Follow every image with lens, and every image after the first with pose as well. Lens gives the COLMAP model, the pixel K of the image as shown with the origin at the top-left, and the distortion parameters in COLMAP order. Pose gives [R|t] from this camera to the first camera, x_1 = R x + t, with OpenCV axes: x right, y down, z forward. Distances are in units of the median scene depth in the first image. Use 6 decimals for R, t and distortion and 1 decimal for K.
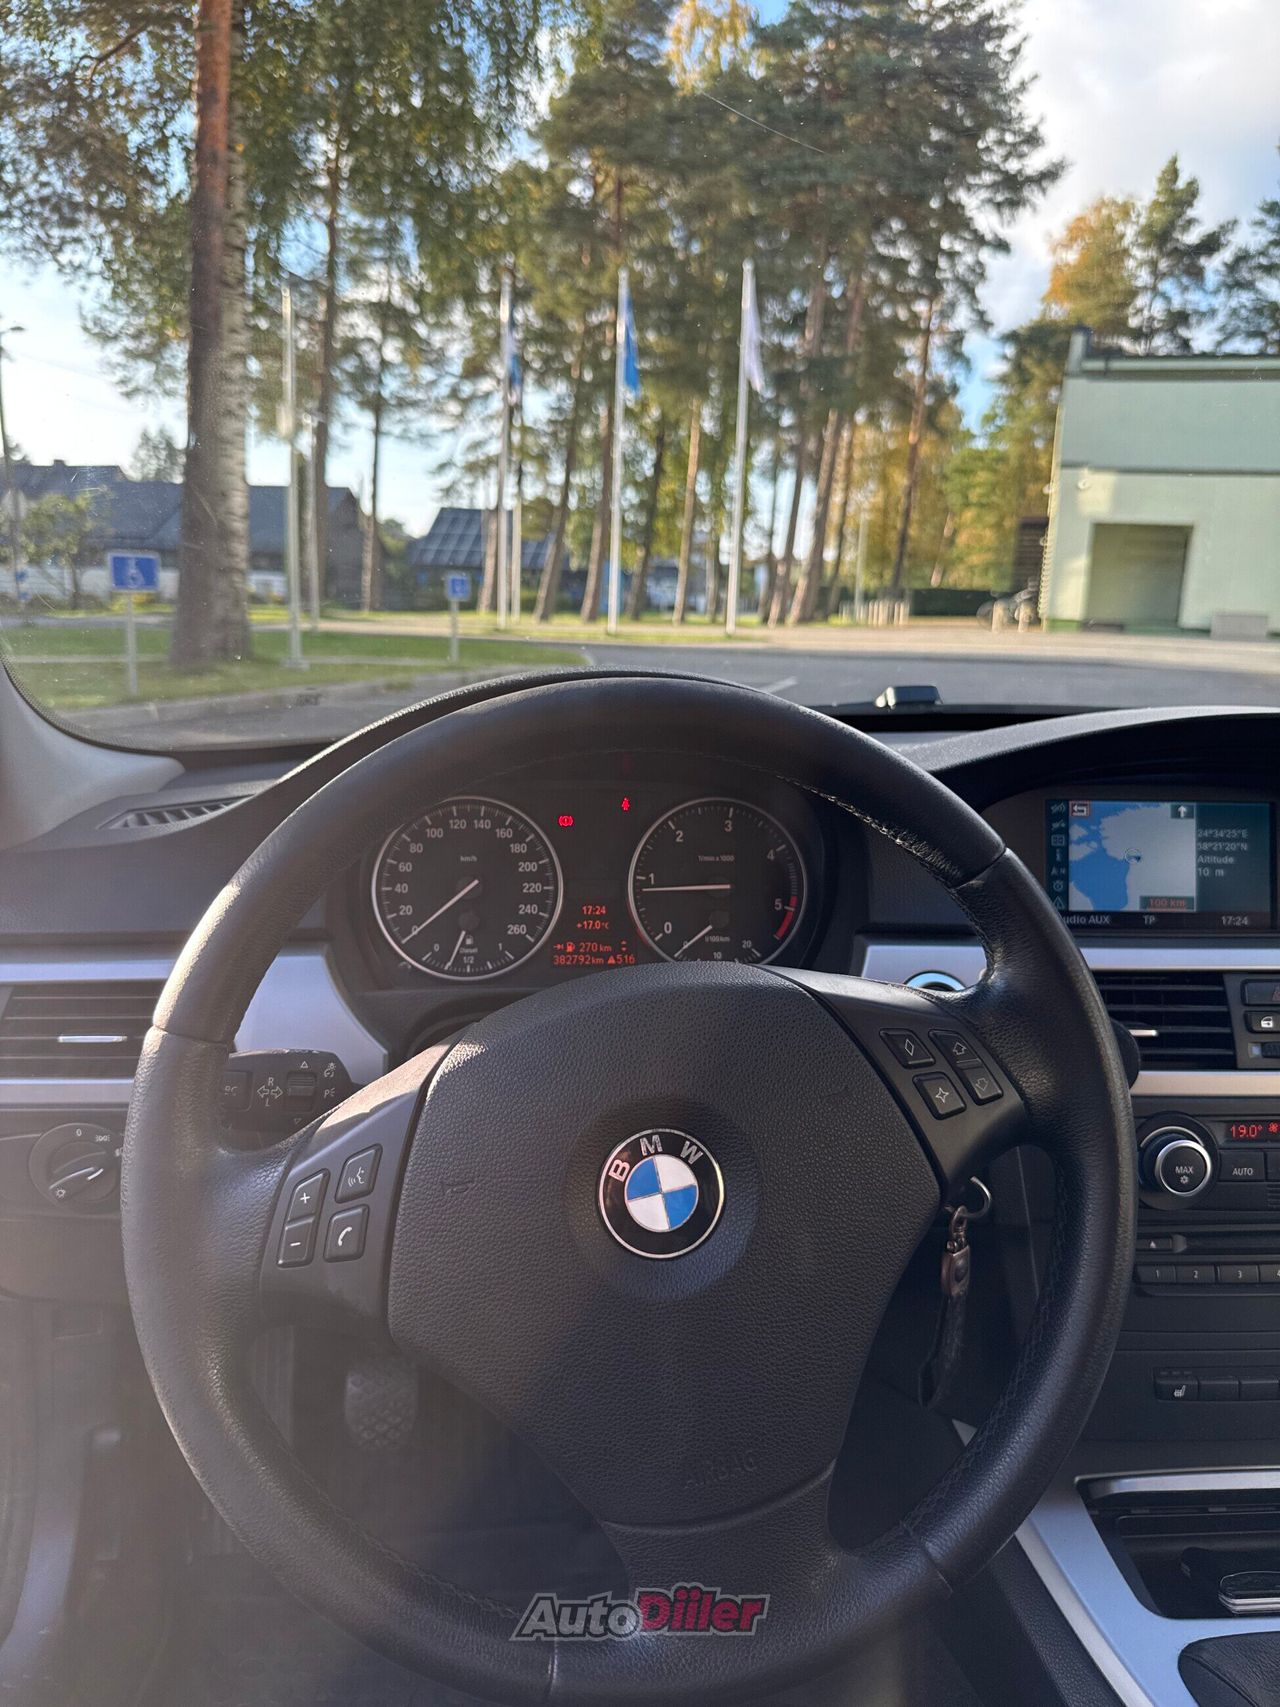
lens RADIAL K [[1276.8, 0, 640.0], [0, 1276.8, 853.5], [0, 0, 1]] dist [-0.003039, -0.006863]
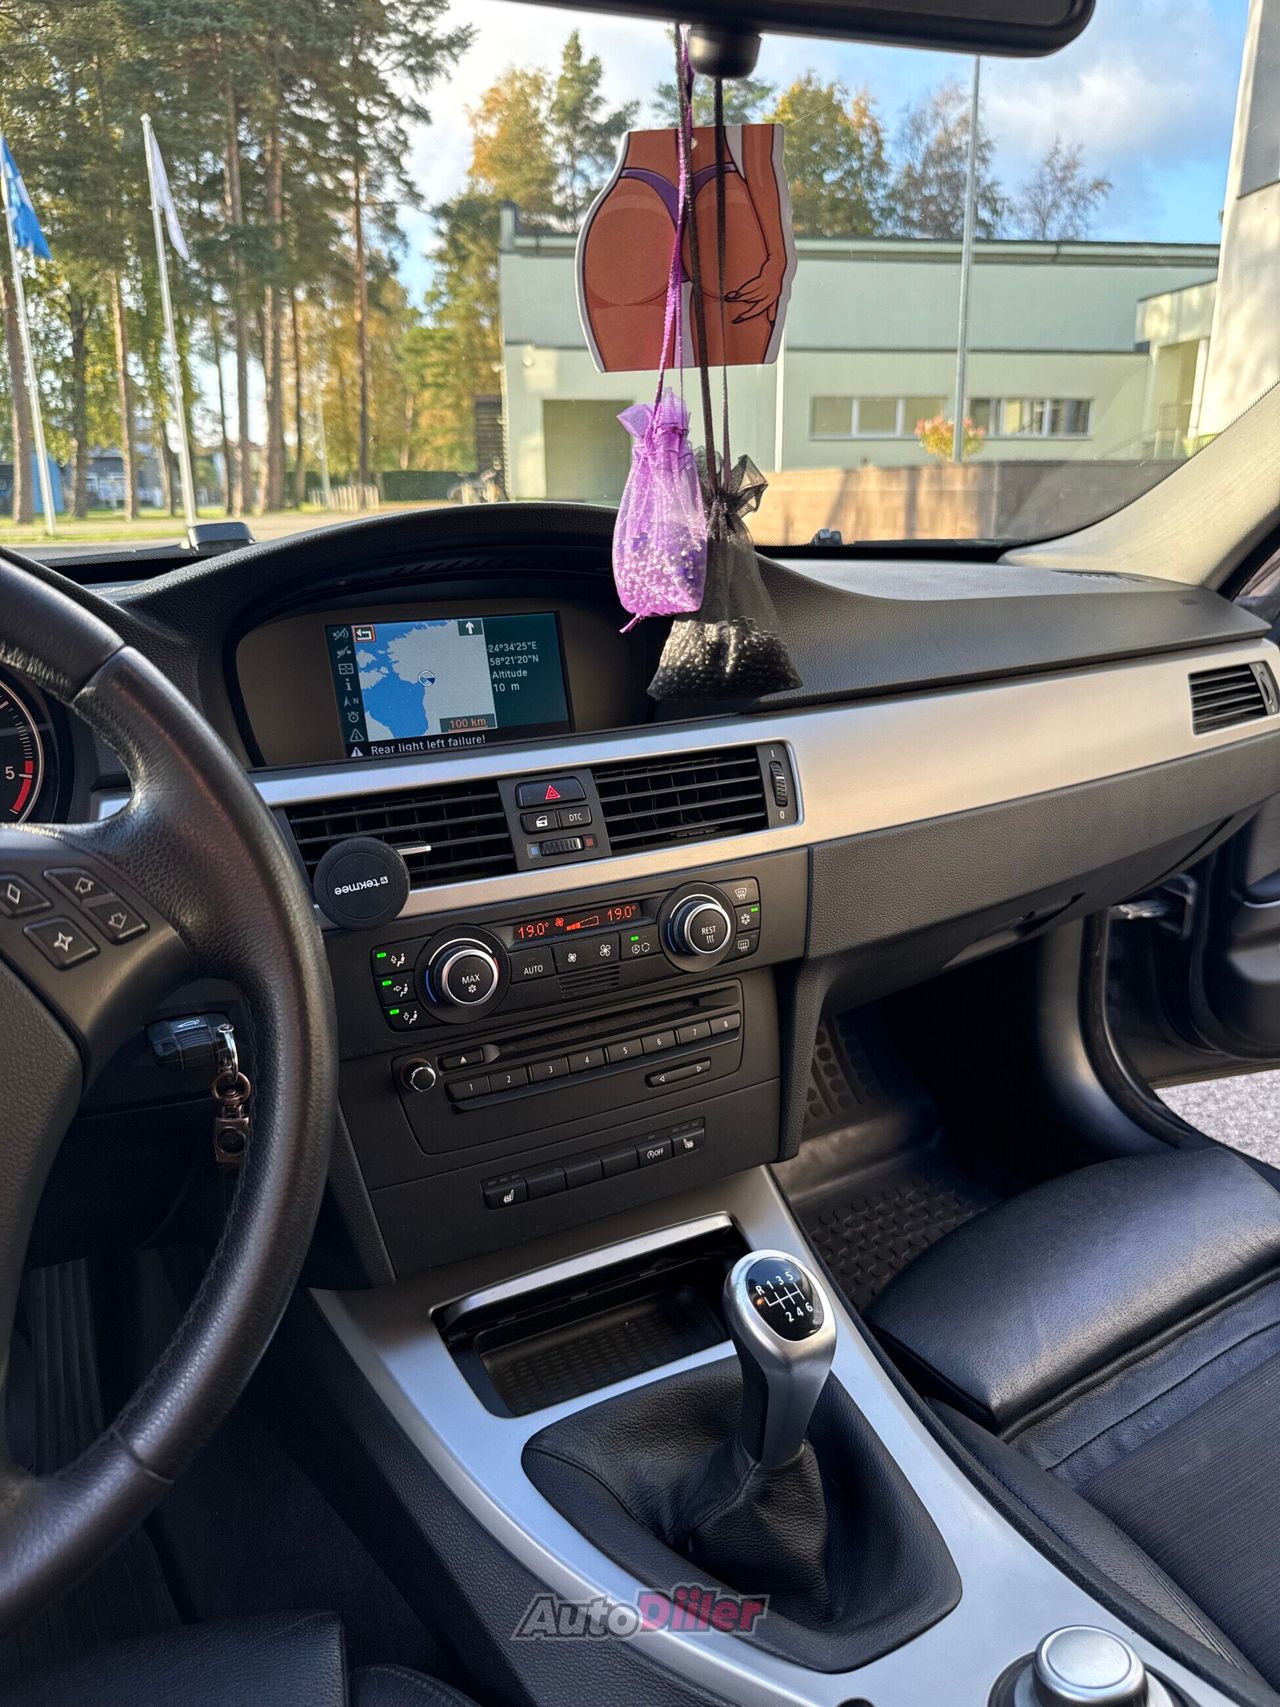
lens RADIAL K [[1266.4, 0, 642.5], [0, 1266.4, 837.9], [0, 0, 1]] dist [0.010529, 0.000559]
pose [[0.920427, -0.146170, 0.362558, 0.003931], [0.118798, 0.988188, 0.096807, 0.001152], [-0.372425, -0.046033, 0.926920, 0.000642]]
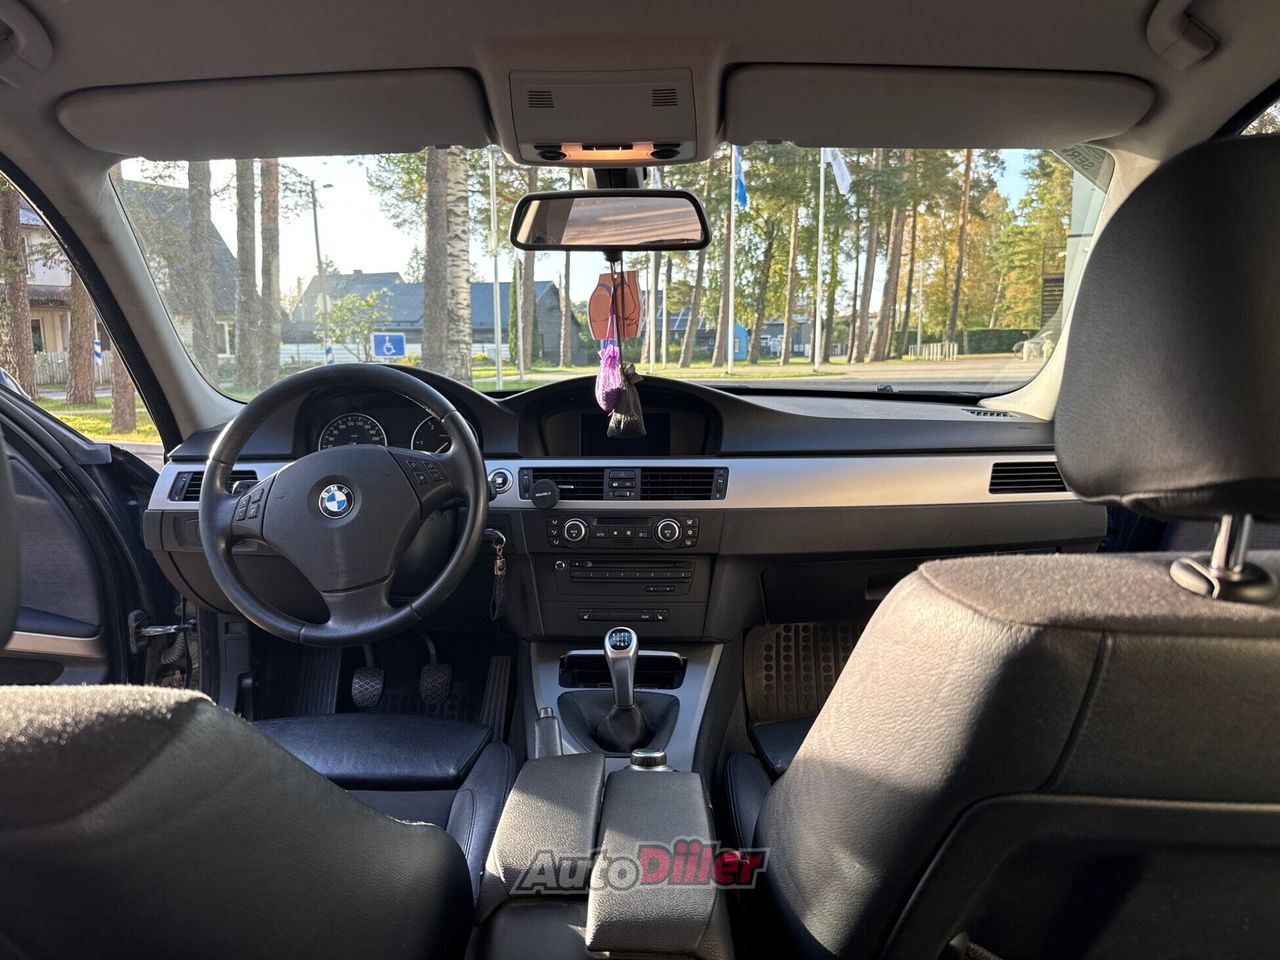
lens RADIAL K [[931.4, 0, 636.7], [0, 931.4, 498.7], [0, 0, 1]] dist [0.098718, -0.240732]
pose [[0.989441, -0.016648, -0.143975, 0.014468], [0.010719, 0.999066, -0.041860, 0.004388], [0.144537, 0.039875, 0.988696, -0.017707]]
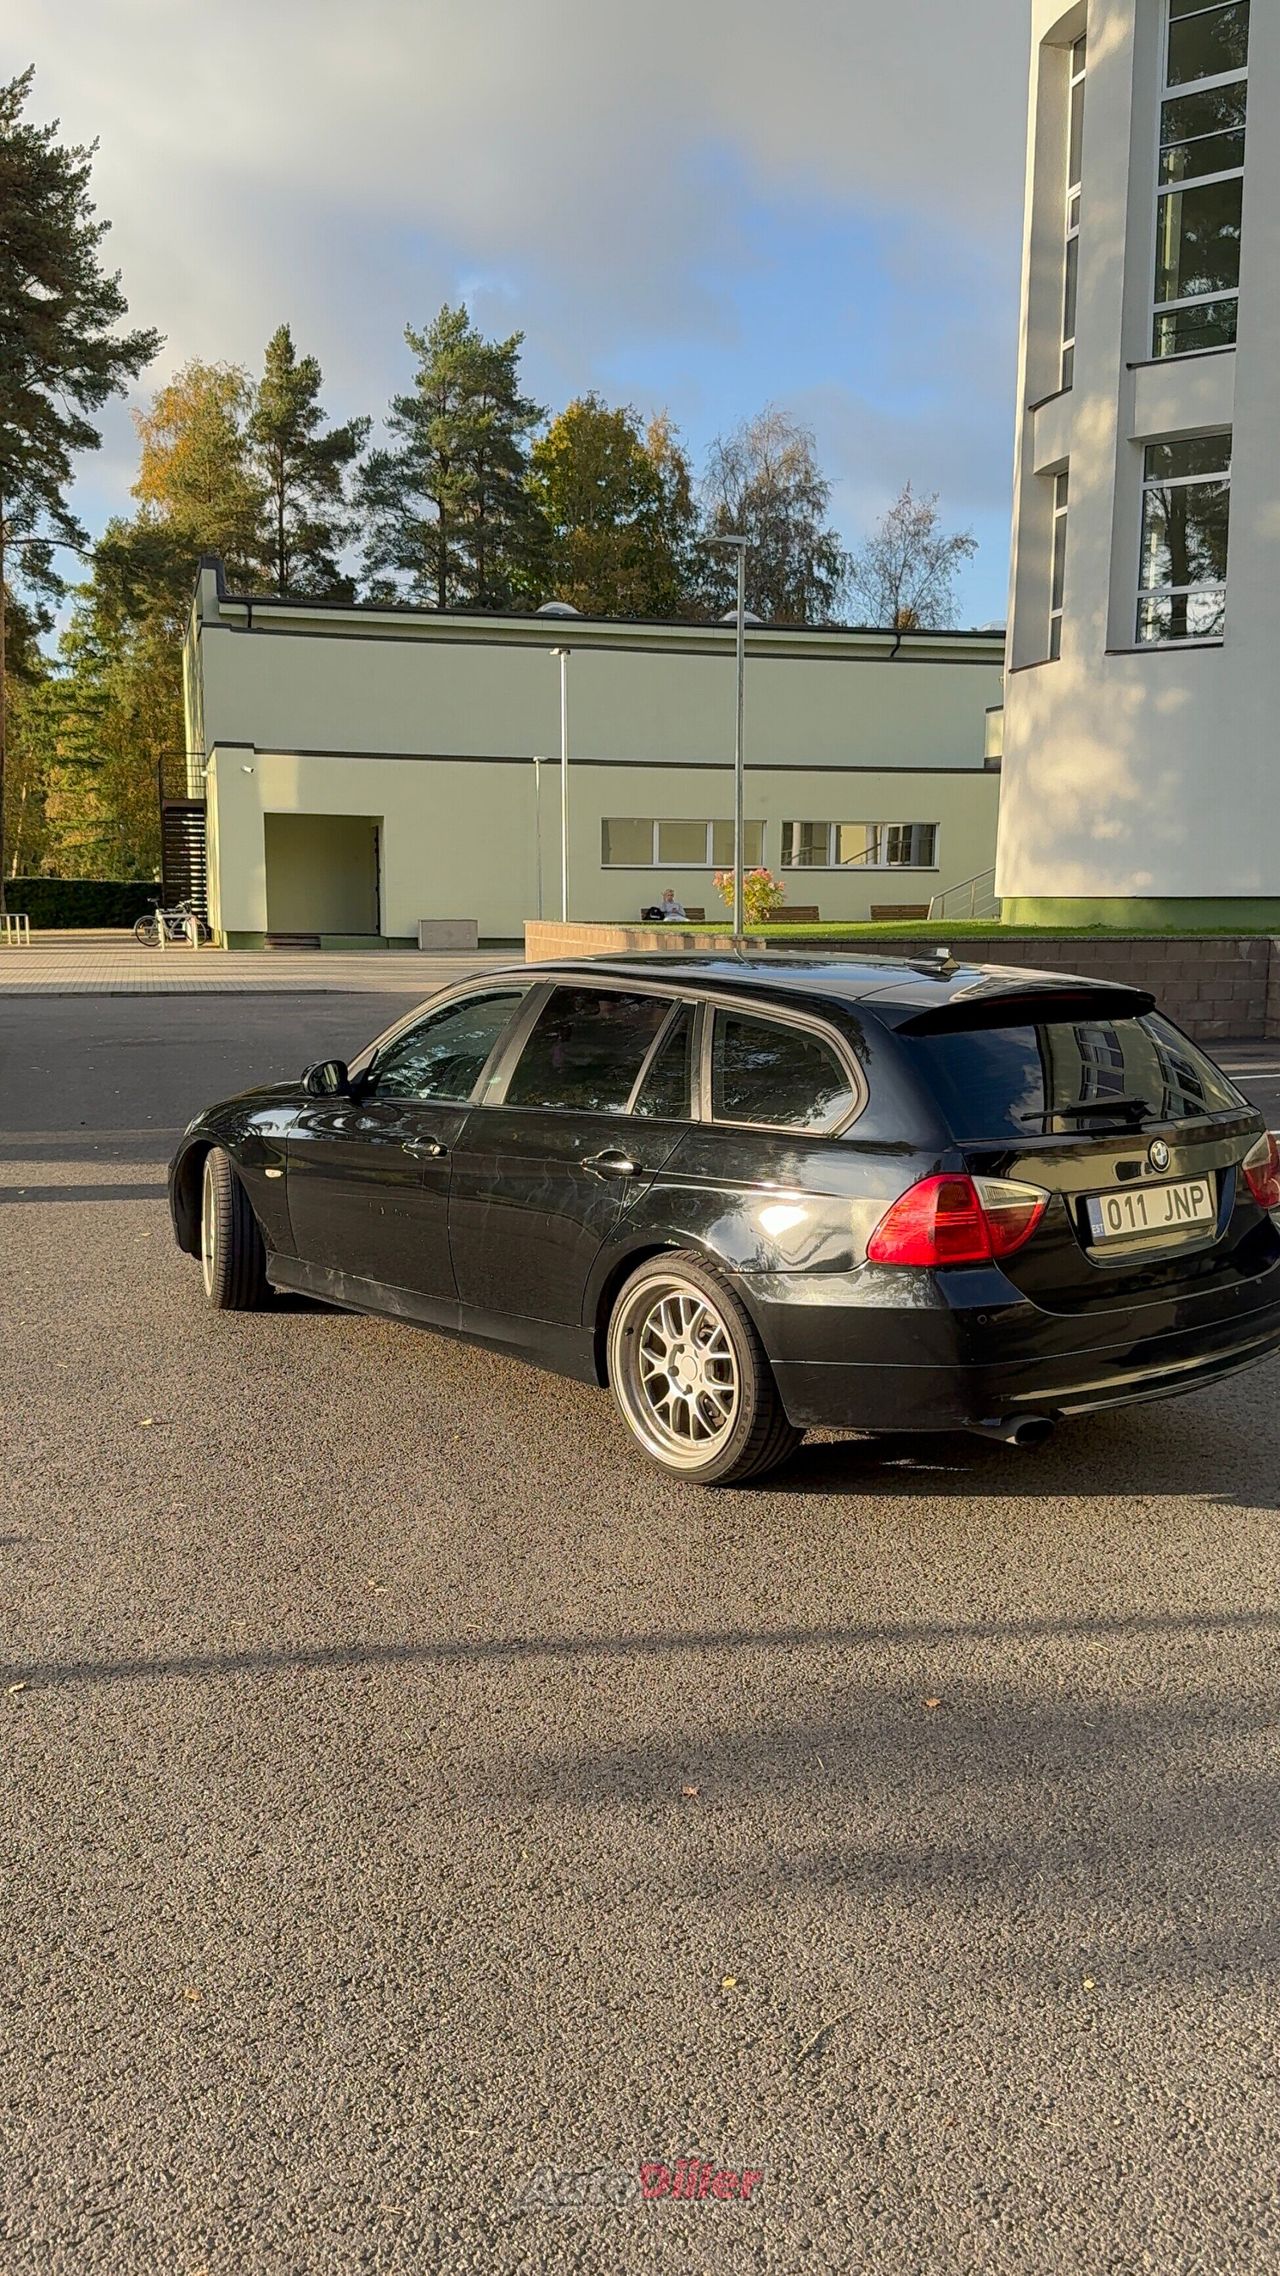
lens RADIAL K [[1976.9, 0, 640.0], [0, 1976.9, 1138.0], [0, 0, 1]] dist [0.008243, -0.006309]
pose [[0.856340, -0.096851, 0.507248, -0.069394], [0.130033, 0.991047, -0.030298, 0.010929], [-0.499772, 0.091904, 0.861267, -0.130756]]
